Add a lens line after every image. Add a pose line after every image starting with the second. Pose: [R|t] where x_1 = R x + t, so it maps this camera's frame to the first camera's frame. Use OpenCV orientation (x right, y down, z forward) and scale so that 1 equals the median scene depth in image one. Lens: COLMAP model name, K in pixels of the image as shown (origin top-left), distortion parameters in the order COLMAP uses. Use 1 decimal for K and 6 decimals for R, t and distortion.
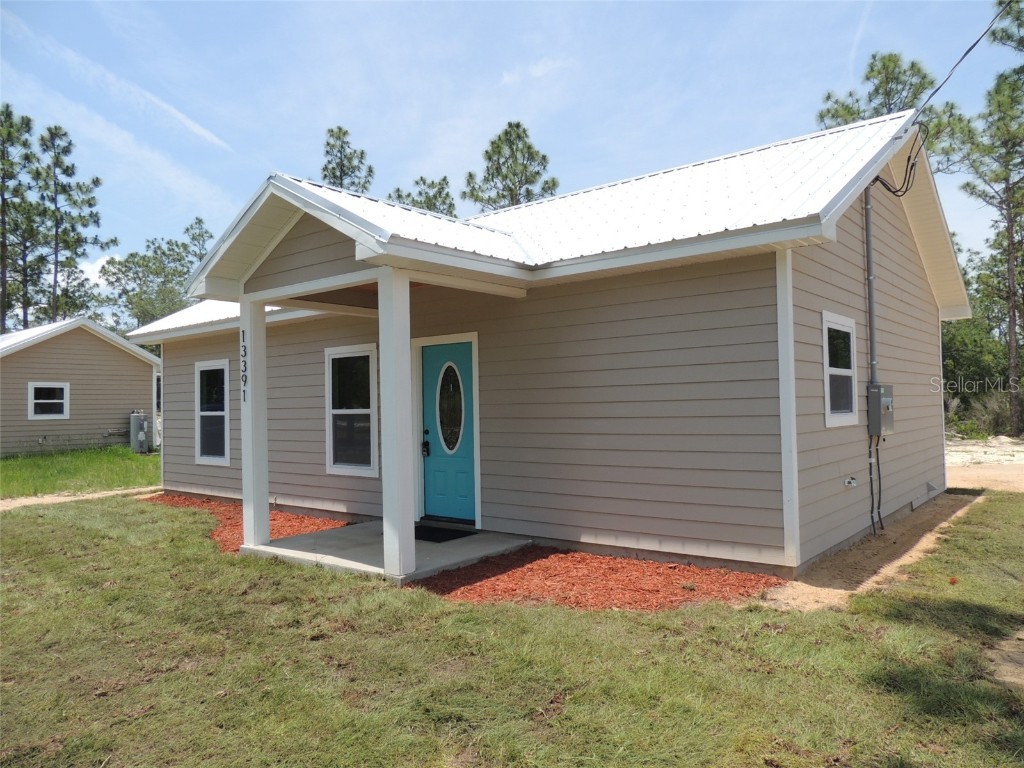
lens RADIAL K [[722.2, 0, 512.0], [0, 722.2, 384.0], [0, 0, 1]] dist [-0.056043, -0.001074]
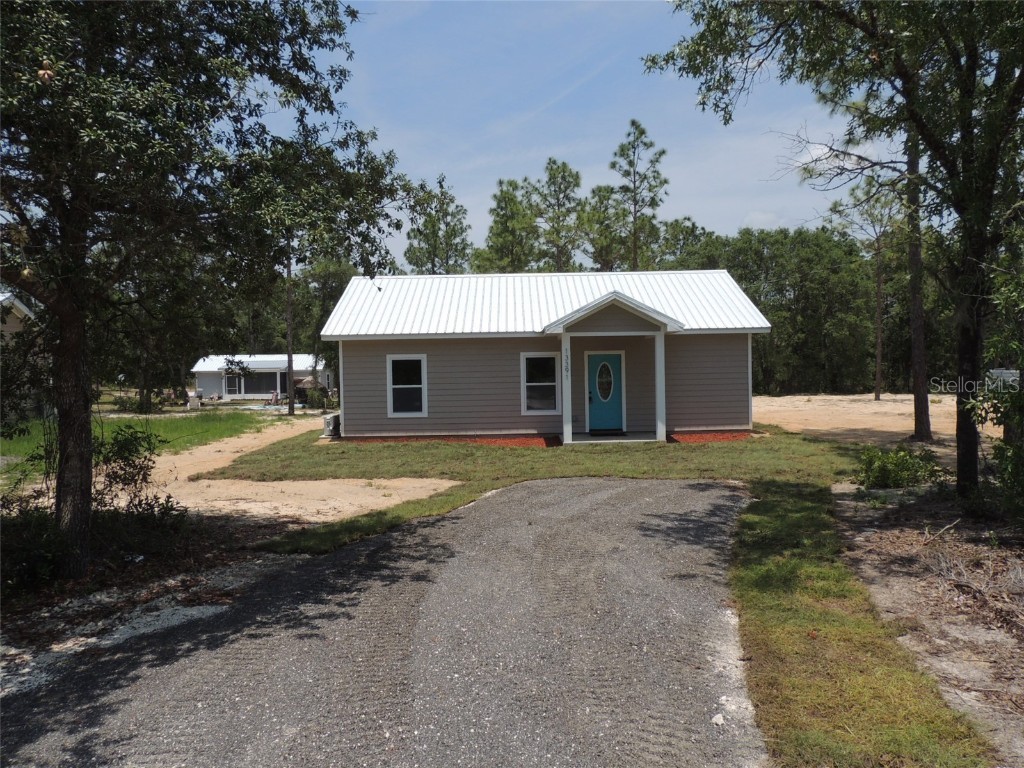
lens RADIAL K [[727.7, 0, 518.1], [0, 727.7, 386.2], [0, 0, 1]] dist [-0.017073, -0.000971]
pose [[0.759864, -0.003799, 0.650071, -1.209665], [-0.018256, 0.999464, 0.027179, -0.007871], [-0.649826, -0.032520, 0.759387, -0.396129]]
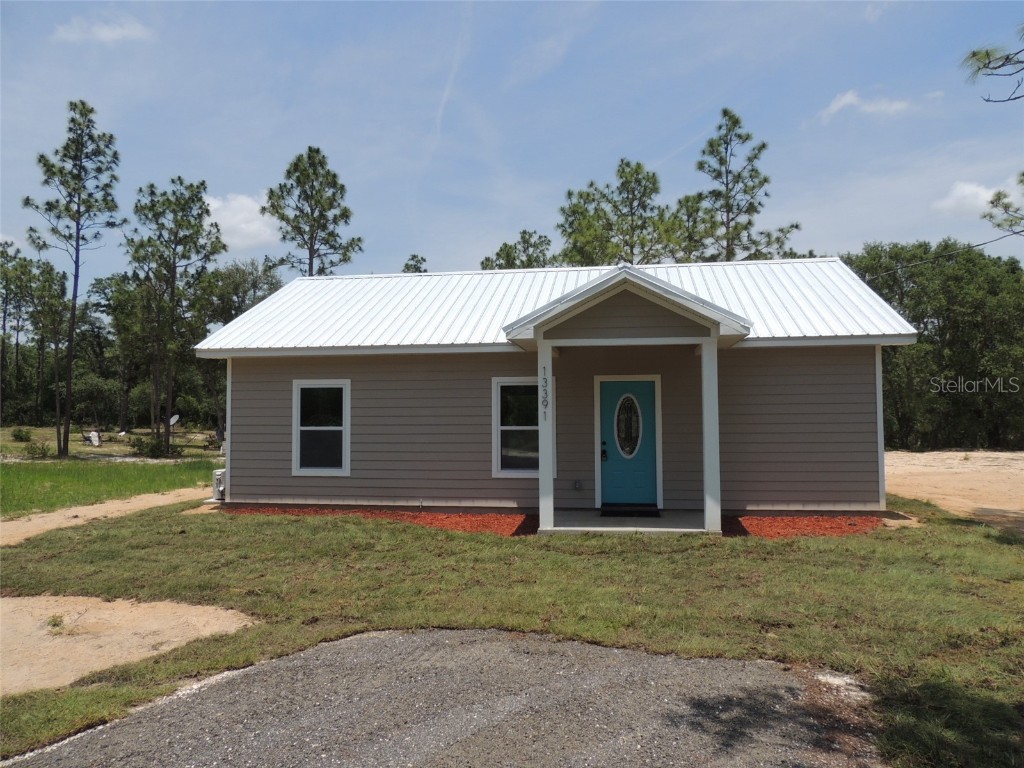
lens RADIAL K [[727.7, 0, 518.1], [0, 727.7, 386.2], [0, 0, 1]] dist [-0.017073, -0.000971]
pose [[0.851630, 0.043220, 0.522359, -0.682669], [-0.029631, 0.998971, -0.034347, 0.006899], [-0.523306, 0.013773, 0.852034, -0.073403]]
